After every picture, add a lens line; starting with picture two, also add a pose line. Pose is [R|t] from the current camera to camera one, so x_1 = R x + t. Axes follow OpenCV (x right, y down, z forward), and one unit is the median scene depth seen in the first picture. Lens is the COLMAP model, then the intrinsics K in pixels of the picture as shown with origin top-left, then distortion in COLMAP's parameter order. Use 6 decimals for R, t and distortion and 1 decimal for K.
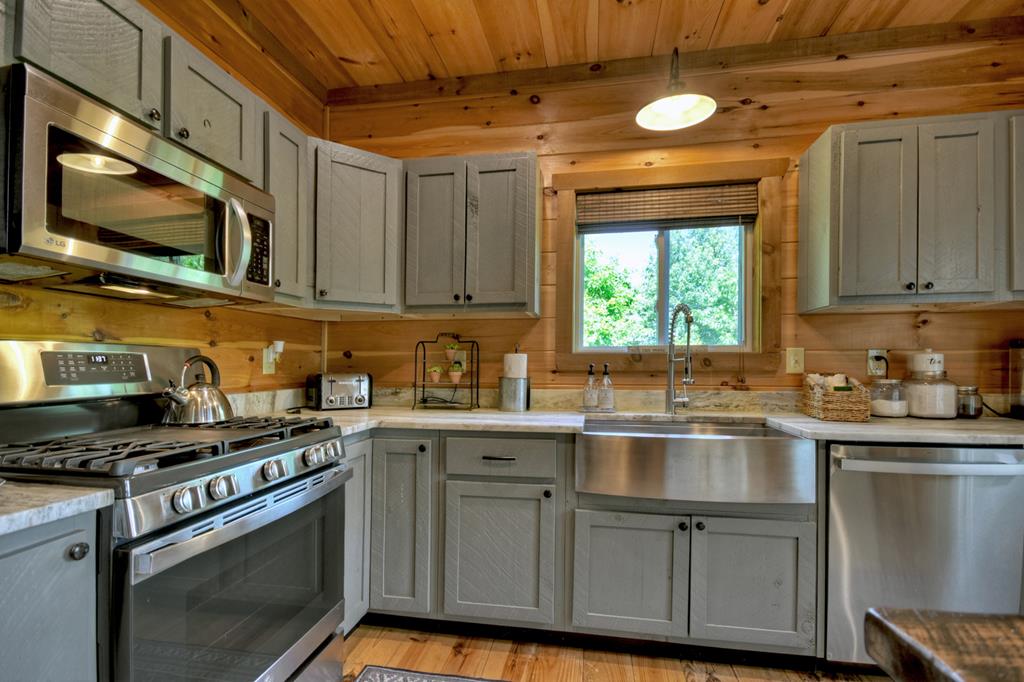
lens RADIAL K [[463.0, 0, 509.7], [0, 463.0, 354.2], [0, 0, 1]] dist [0.007685, 0.001226]
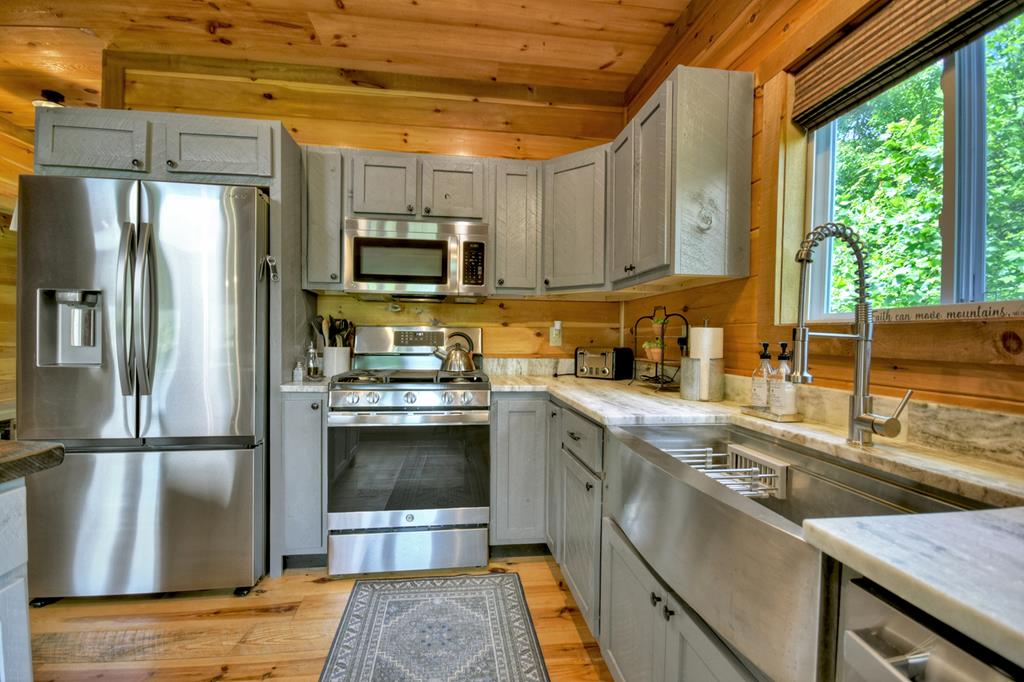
lens RADIAL K [[463.0, 0, 504.8], [0, 463.0, 341.4], [0, 0, 1]] dist [0.007685, 0.001226]
pose [[0.290444, 0.013909, -0.956791, 0.718888], [0.005995, 0.999848, 0.016355, 0.007299], [0.956873, -0.010486, 0.290316, 0.484086]]
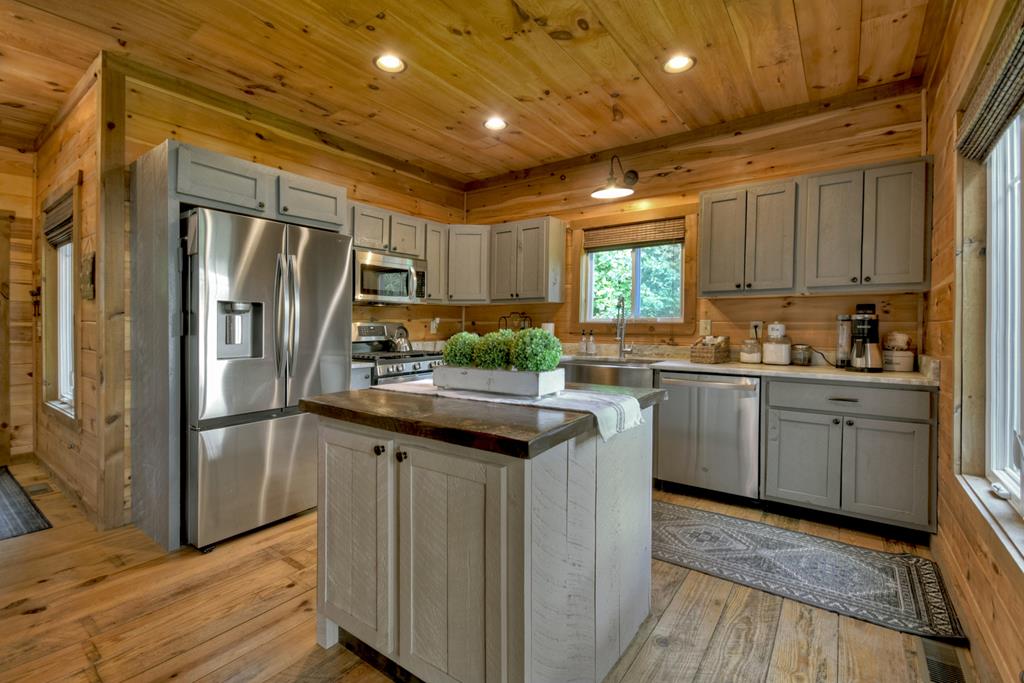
lens RADIAL K [[463.0, 0, 505.3], [0, 463.0, 327.8], [0, 0, 1]] dist [0.007685, 0.001226]
pose [[0.898403, 0.004096, -0.439153, 0.718602], [0.010230, 0.999490, 0.030251, -0.043681], [0.439053, -0.031670, 0.897903, -0.779927]]
